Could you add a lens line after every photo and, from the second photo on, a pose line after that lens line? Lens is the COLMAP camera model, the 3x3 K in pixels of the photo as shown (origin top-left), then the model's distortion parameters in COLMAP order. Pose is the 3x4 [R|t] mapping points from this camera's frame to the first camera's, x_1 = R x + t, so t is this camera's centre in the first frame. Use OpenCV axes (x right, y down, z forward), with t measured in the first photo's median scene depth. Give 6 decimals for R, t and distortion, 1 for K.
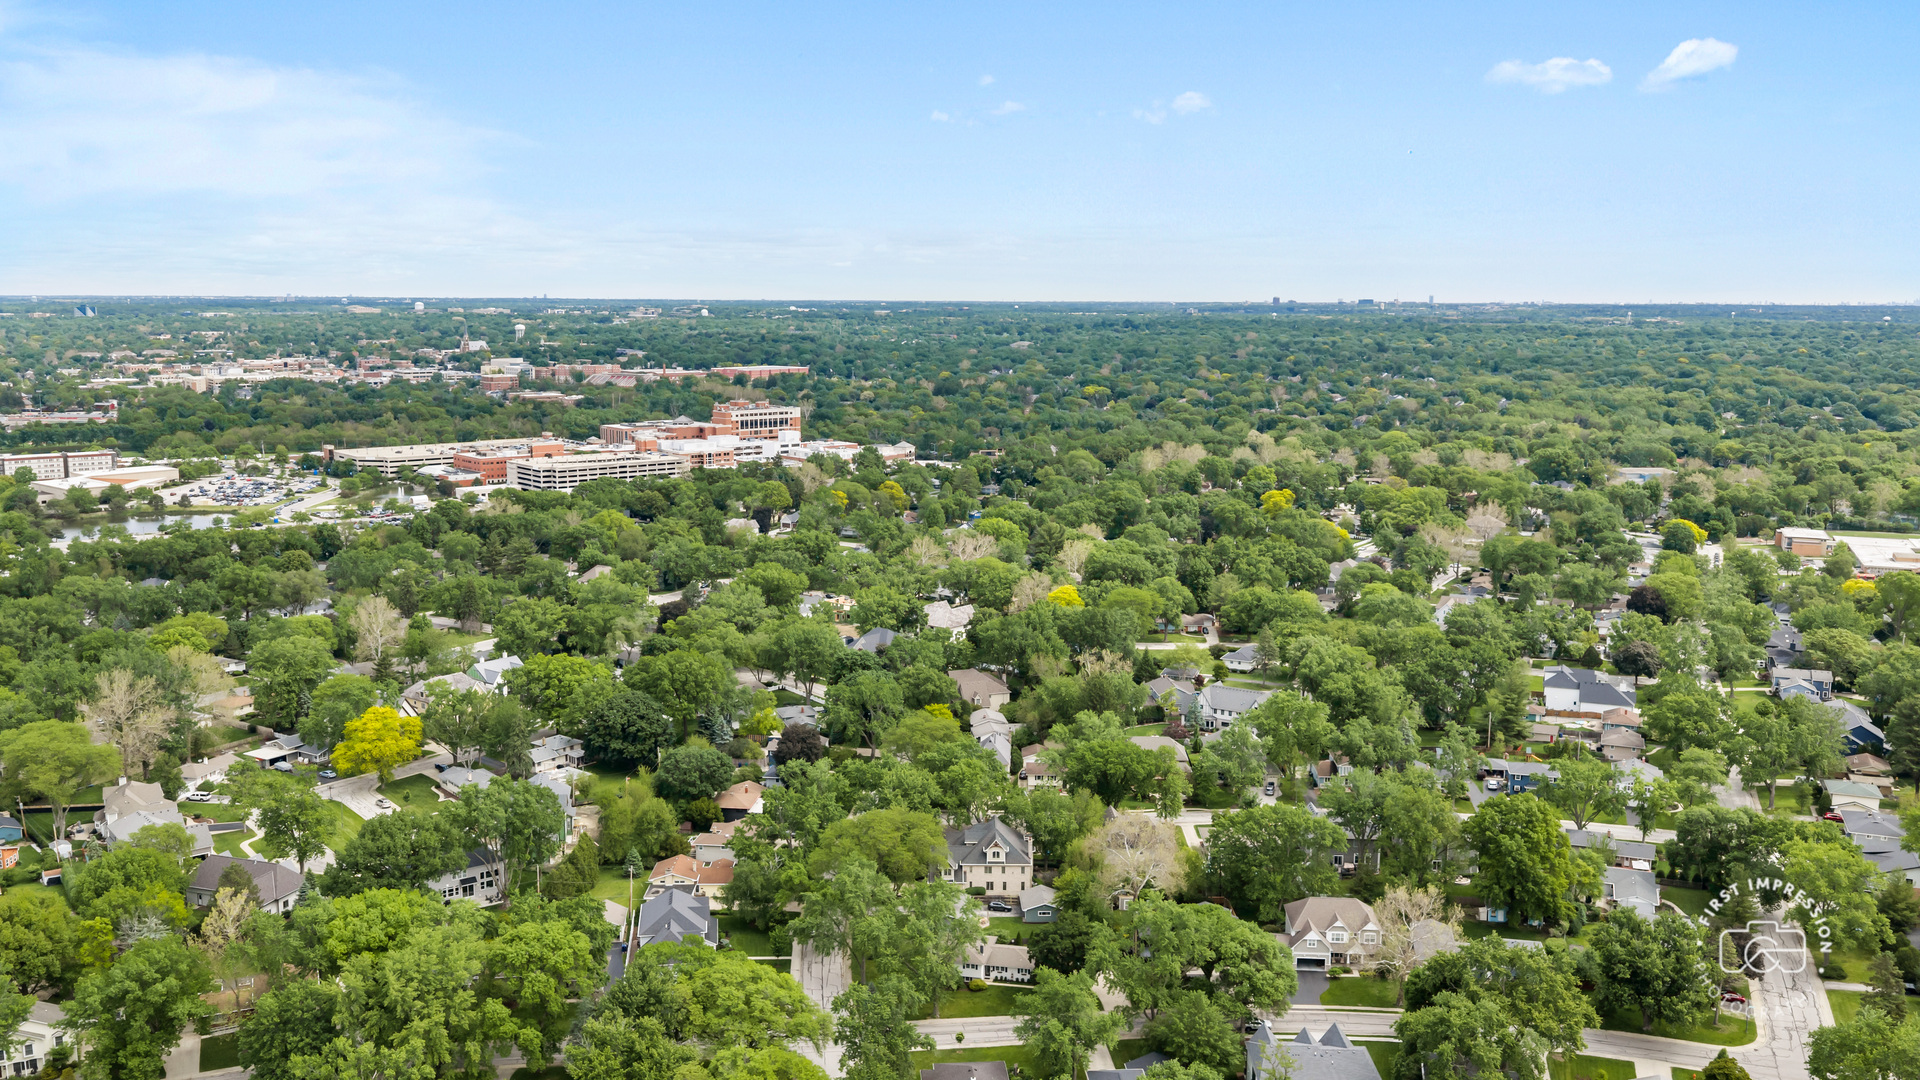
lens RADIAL K [[1599.4, 0, 946.9], [0, 1599.4, 557.3], [0, 0, 1]] dist [0.028380, -0.025002]
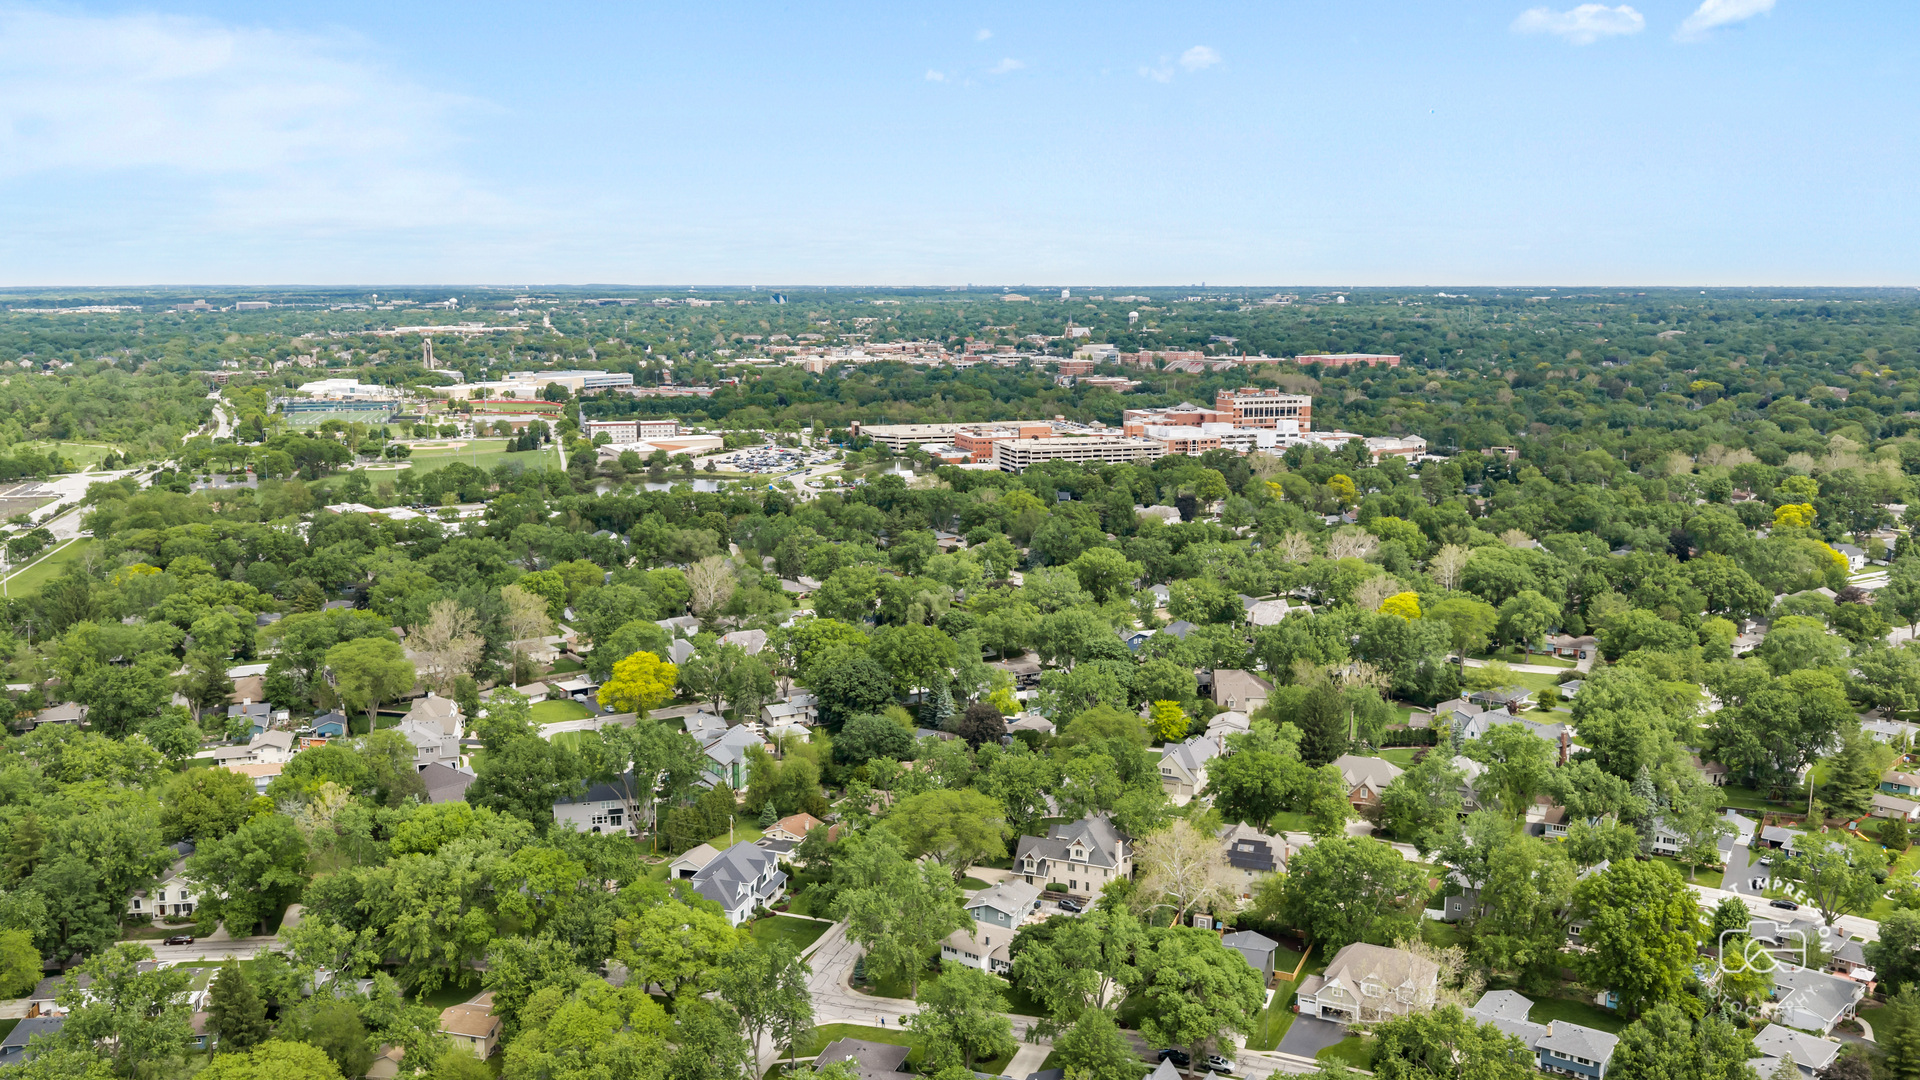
lens RADIAL K [[1599.4, 0, 944.4], [0, 1599.4, 529.4], [0, 0, 1]] dist [0.028380, -0.025002]
pose [[0.919229, 0.055440, -0.389802, 0.108423], [-0.059042, 0.998252, 0.002745, -0.003135], [0.389272, 0.020491, 0.920895, 0.020824]]
